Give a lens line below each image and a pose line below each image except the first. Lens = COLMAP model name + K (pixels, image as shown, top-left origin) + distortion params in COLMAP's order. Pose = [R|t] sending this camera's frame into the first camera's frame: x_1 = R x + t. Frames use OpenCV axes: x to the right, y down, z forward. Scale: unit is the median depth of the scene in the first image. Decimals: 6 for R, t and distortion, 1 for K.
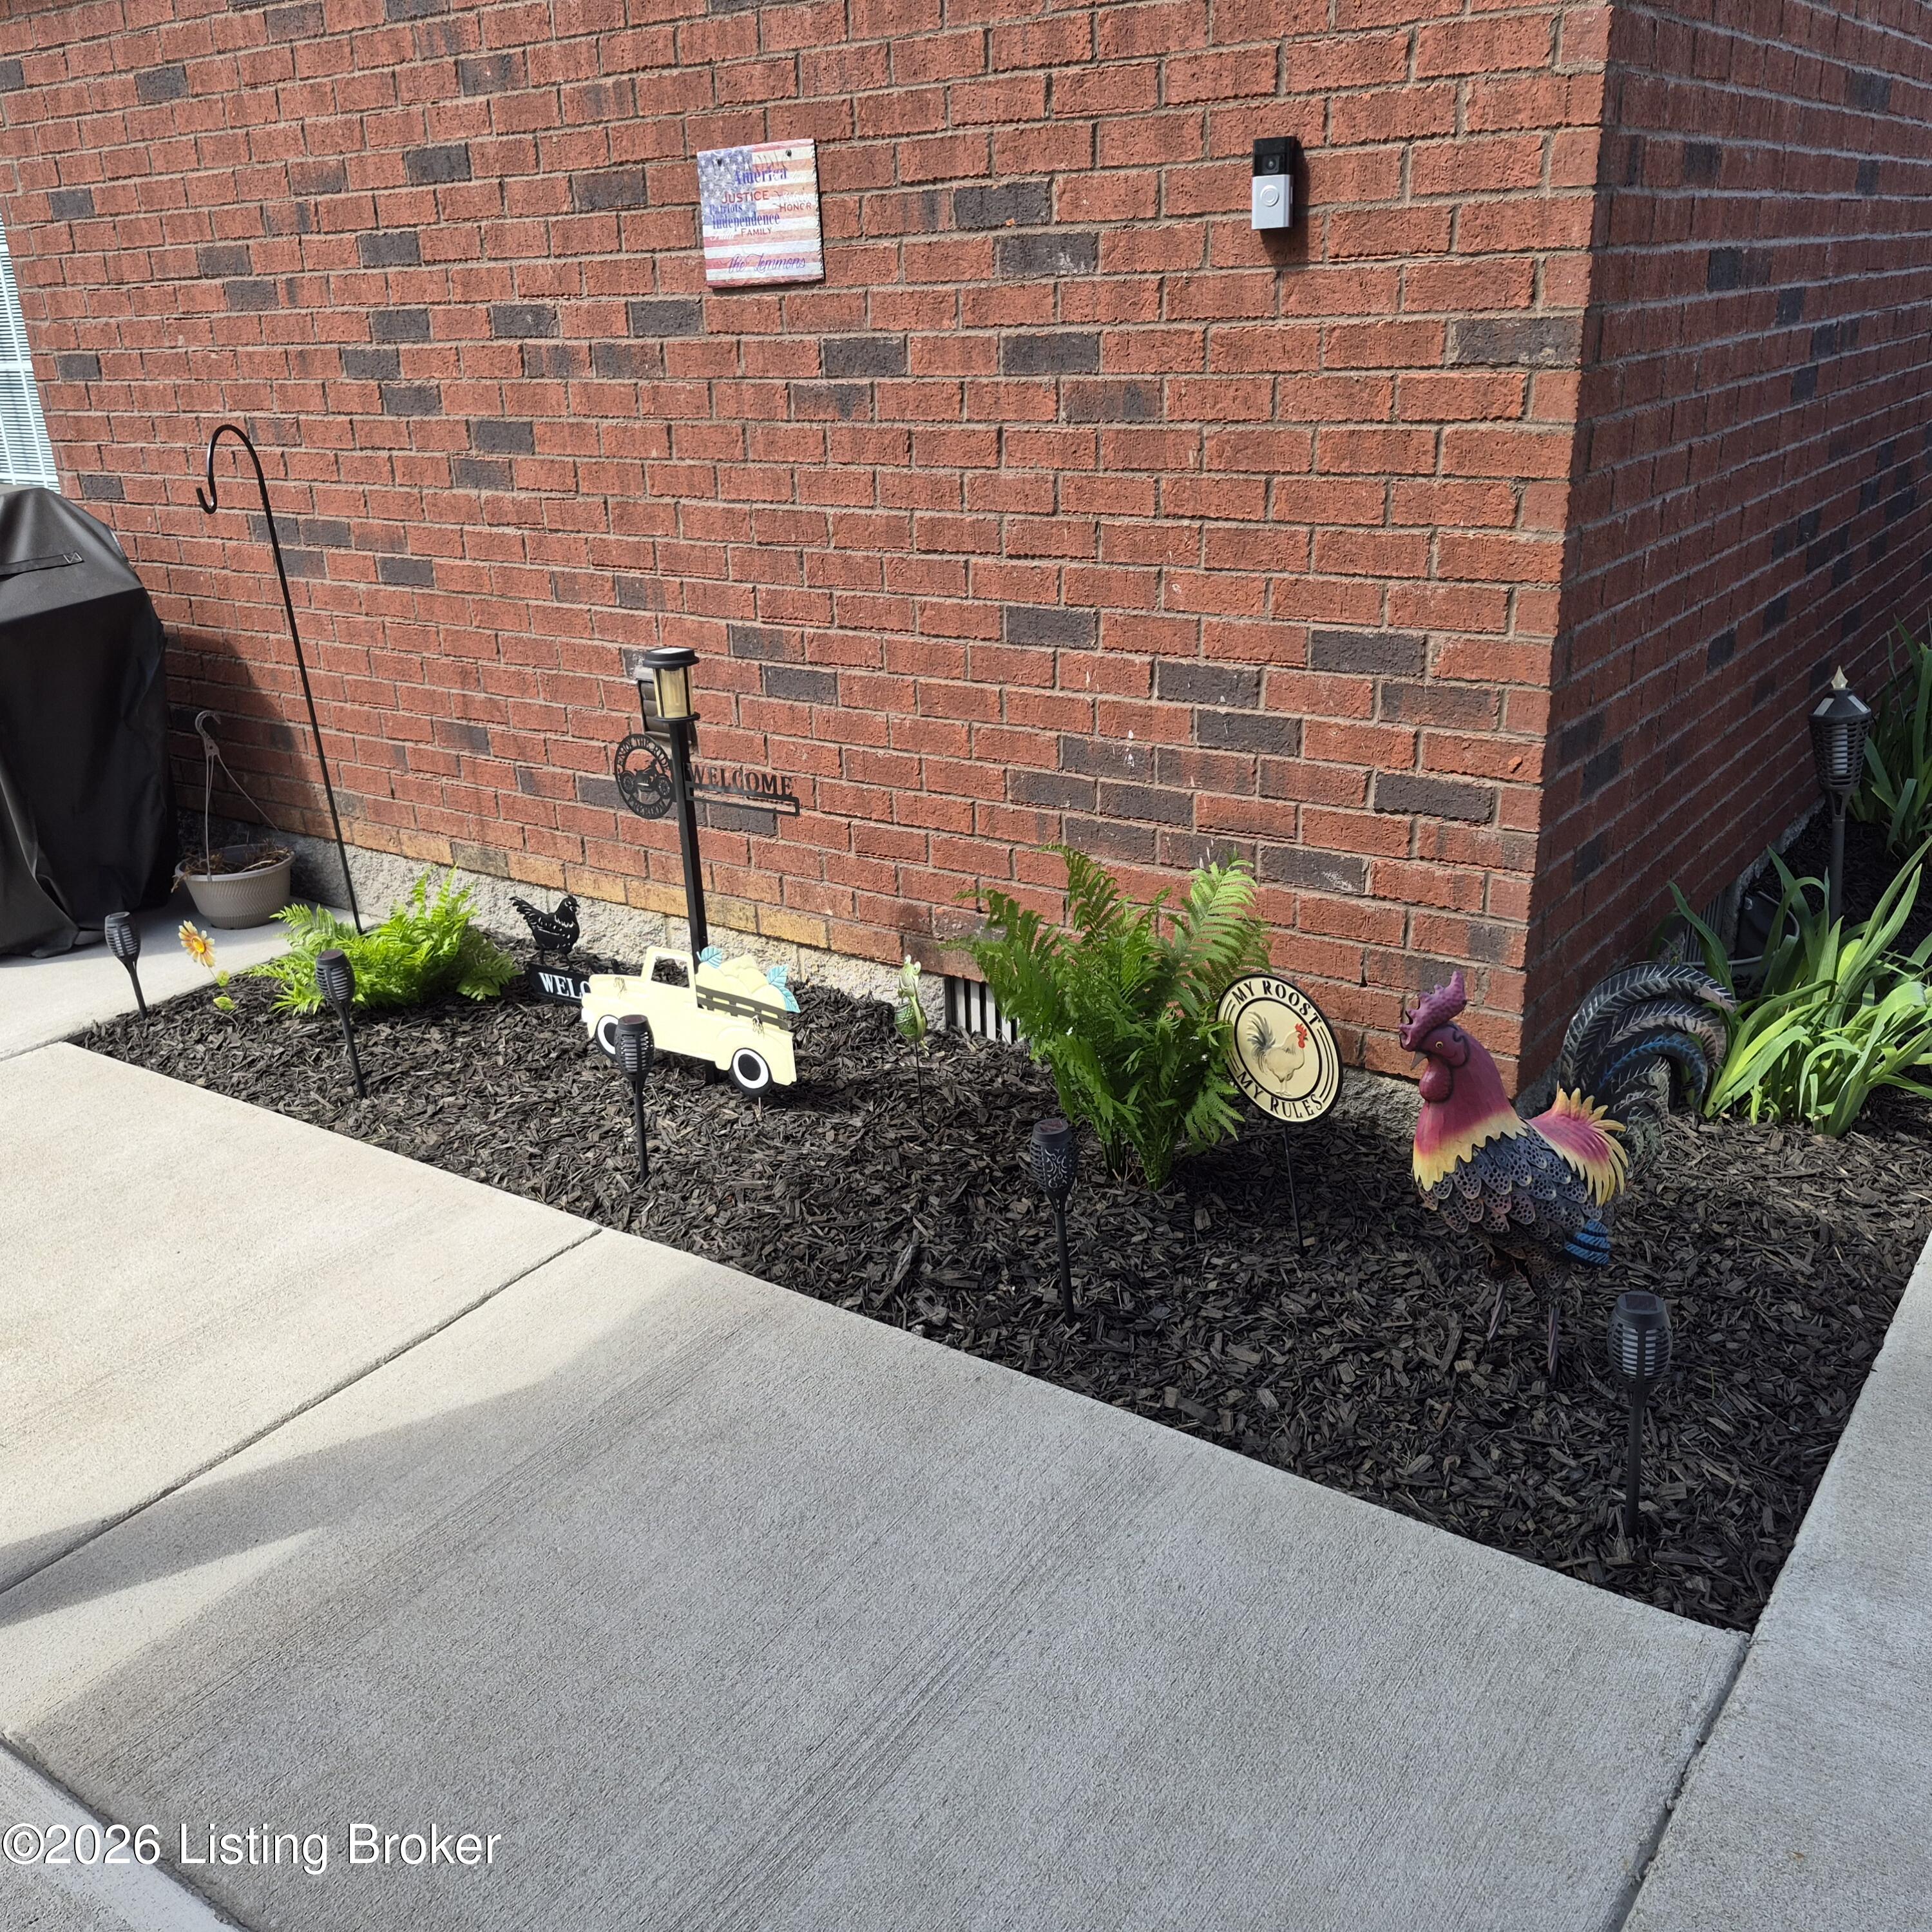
lens RADIAL K [[1785.0, 0, 966.0], [0, 1785.0, 966.0], [0, 0, 1]] dist [0.072912, -0.076154]
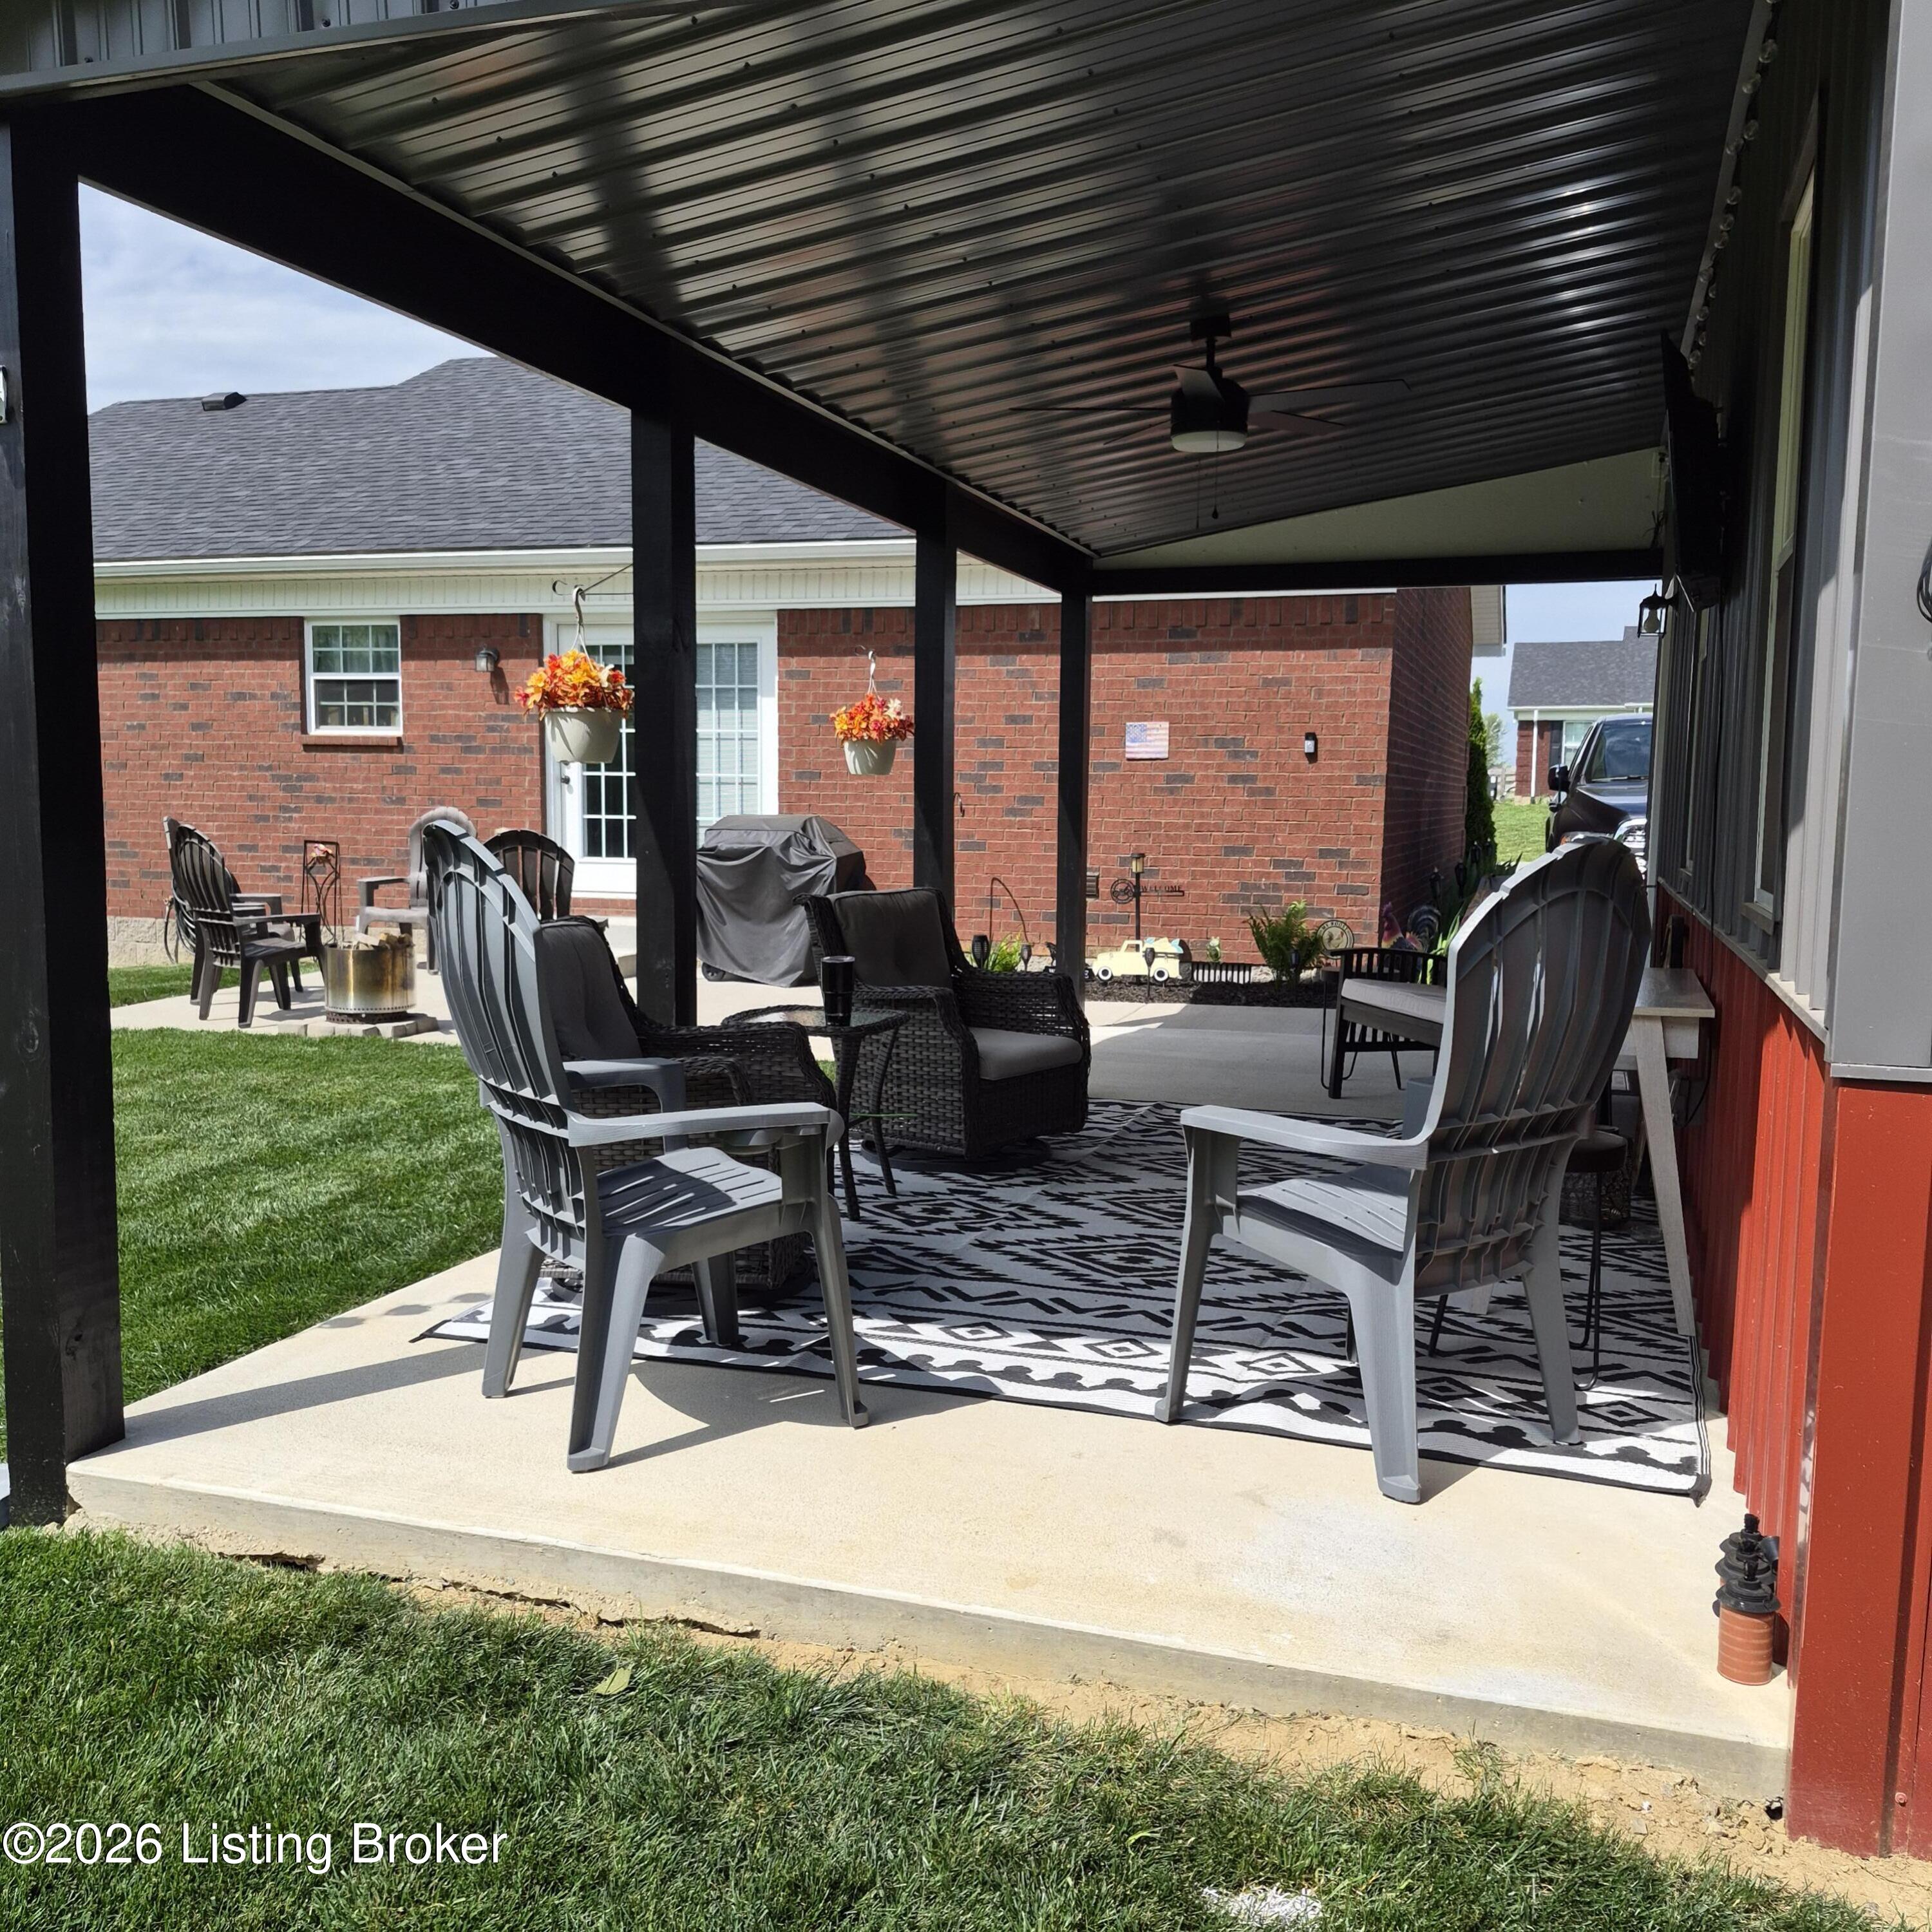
lens RADIAL K [[1785.0, 0, 966.0], [0, 1785.0, 966.0], [0, 0, 1]] dist [0.072912, -0.076154]
pose [[0.955662, 0.022430, 0.293609, -1.577849], [0.055487, 0.965516, -0.254363, 0.947743], [-0.289190, 0.259377, 0.921462, -2.161260]]
